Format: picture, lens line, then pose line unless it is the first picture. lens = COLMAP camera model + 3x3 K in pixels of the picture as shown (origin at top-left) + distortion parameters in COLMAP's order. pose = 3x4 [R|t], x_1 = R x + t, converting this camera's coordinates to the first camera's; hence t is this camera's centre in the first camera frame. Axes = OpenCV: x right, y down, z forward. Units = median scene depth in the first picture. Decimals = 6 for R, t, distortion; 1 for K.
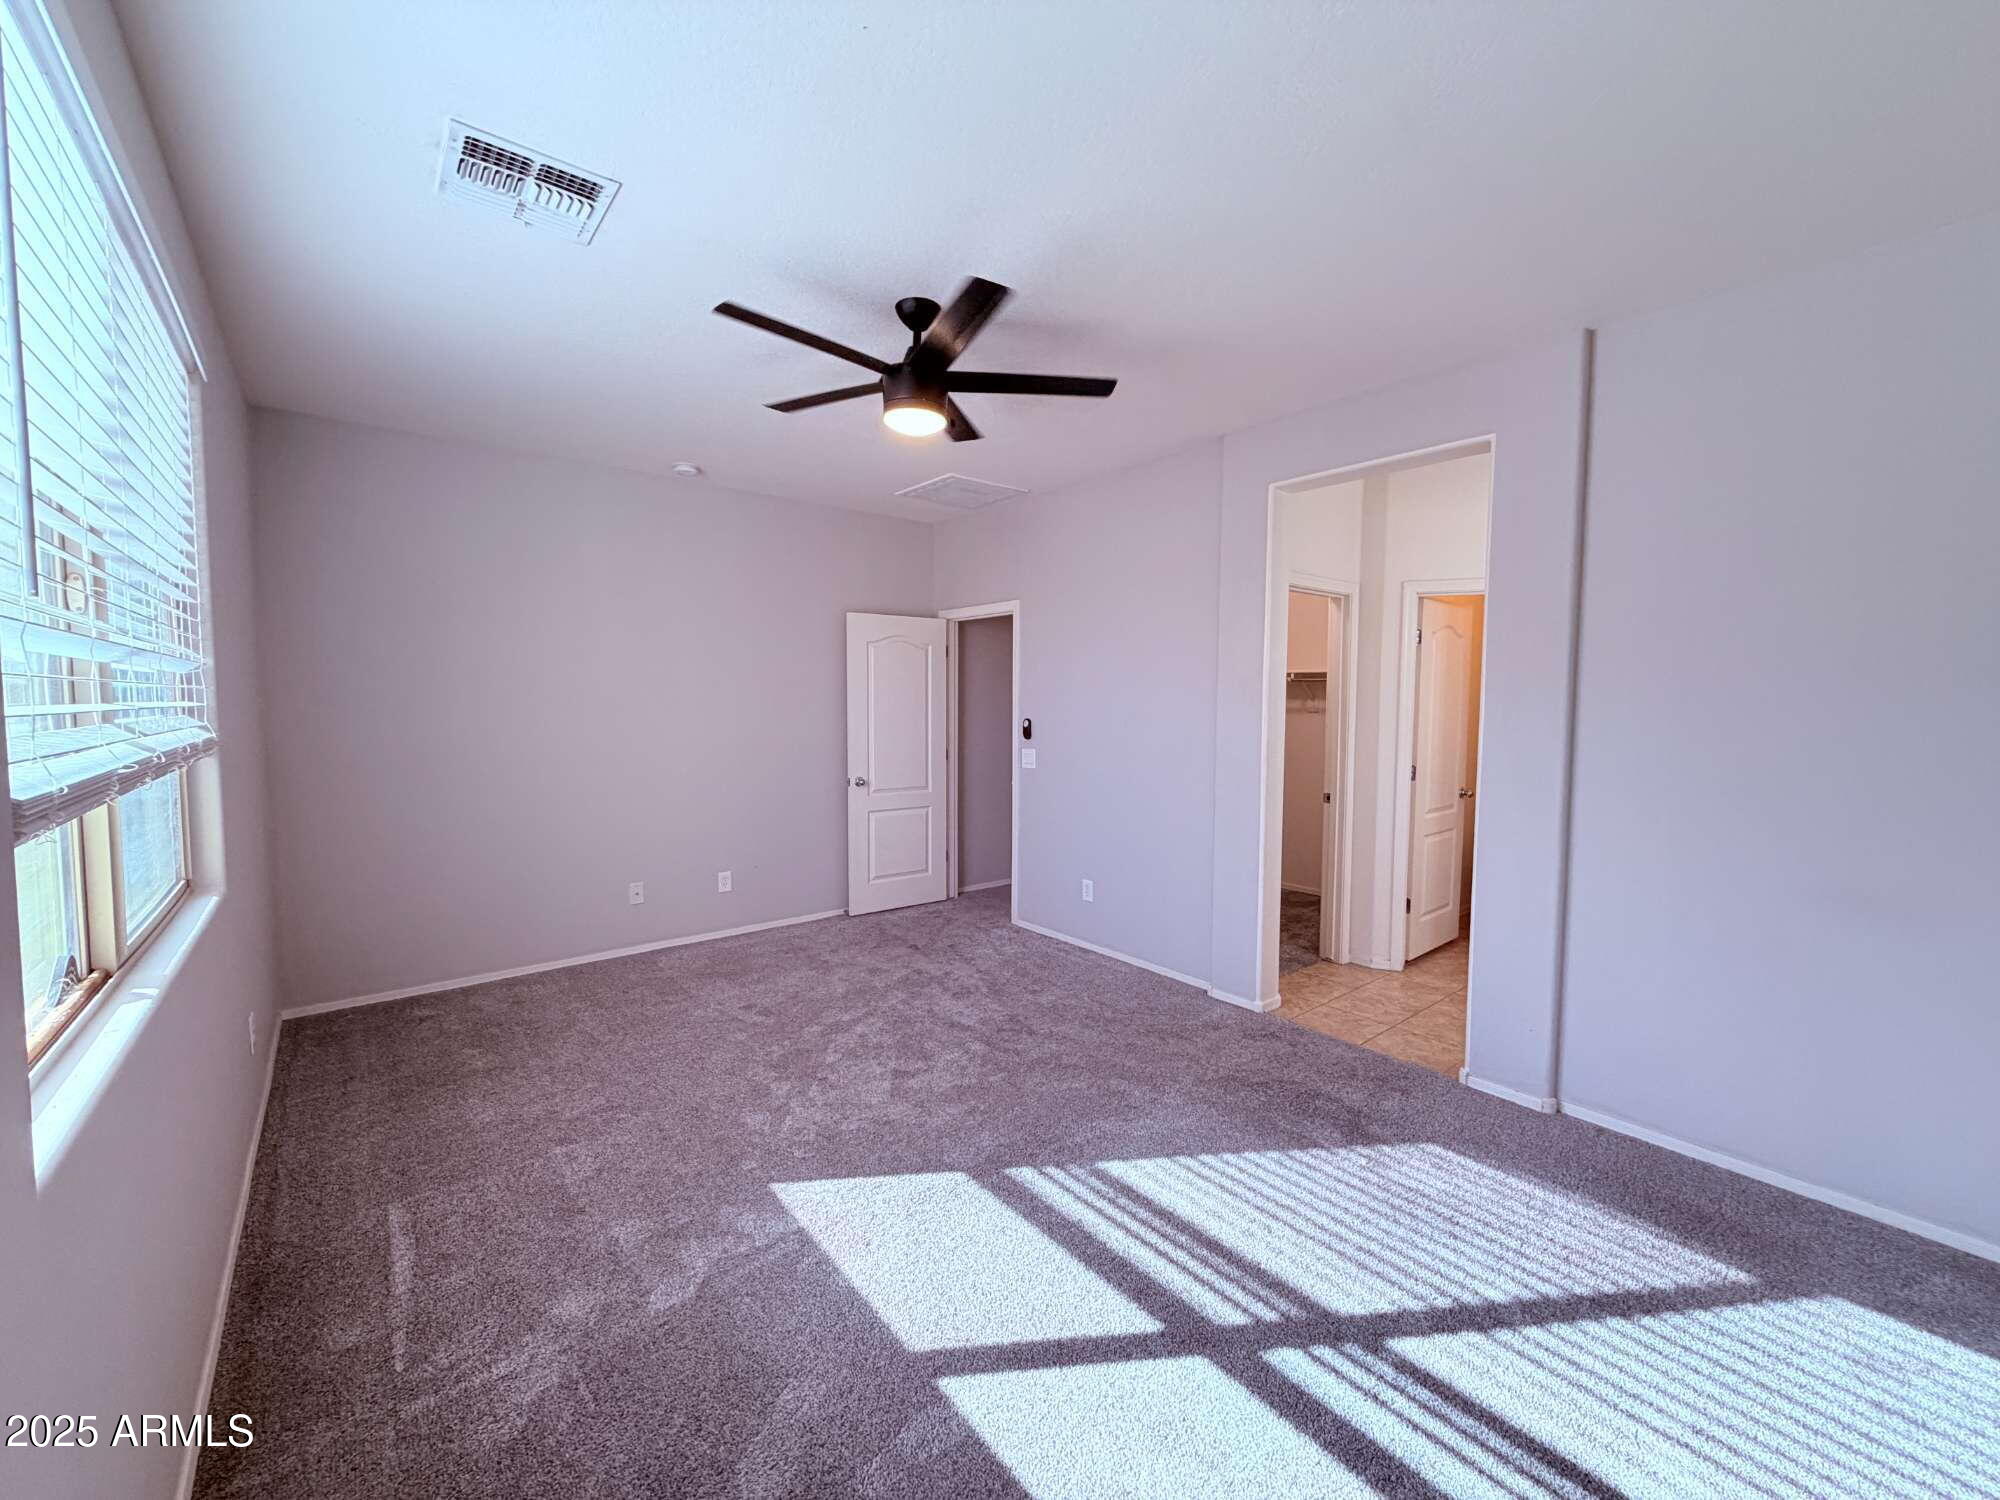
lens RADIAL K [[799.9, 0, 1000.5], [0, 799.9, 748.9], [0, 0, 1]] dist [0.001171, 0.000308]
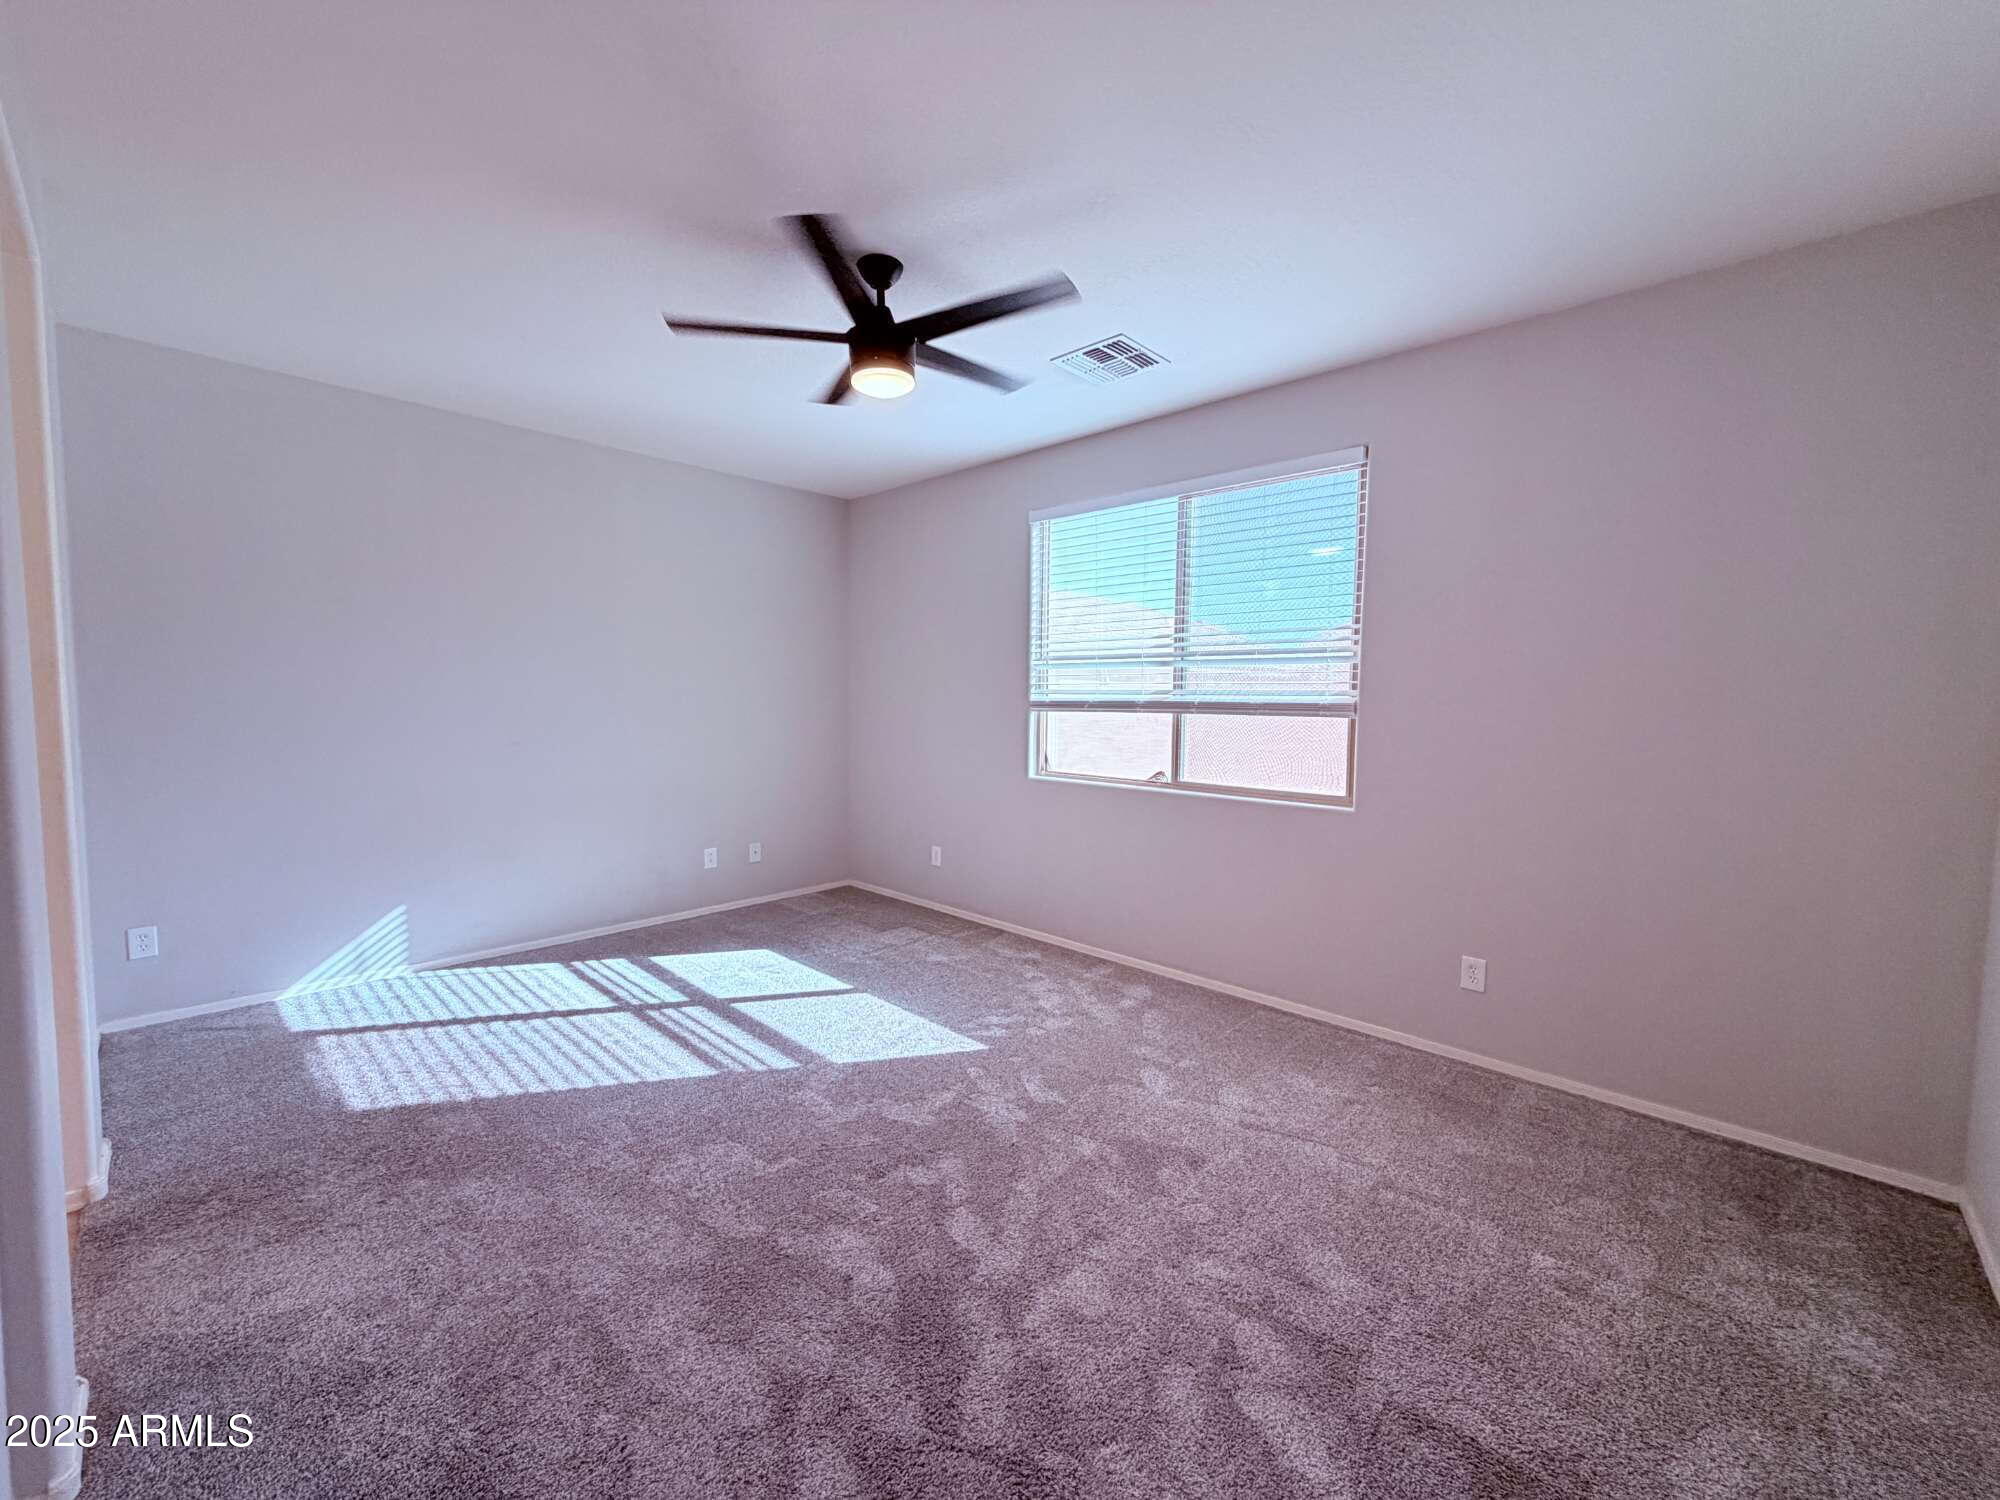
lens RADIAL K [[799.9, 0, 1000.1], [0, 799.9, 744.3], [0, 0, 1]] dist [0.001171, 0.000308]
pose [[-0.991396, -0.008470, -0.130622, -0.168161], [-0.024889, 0.991897, 0.124584, -0.133220], [0.128509, 0.126763, -0.983573, 2.758597]]
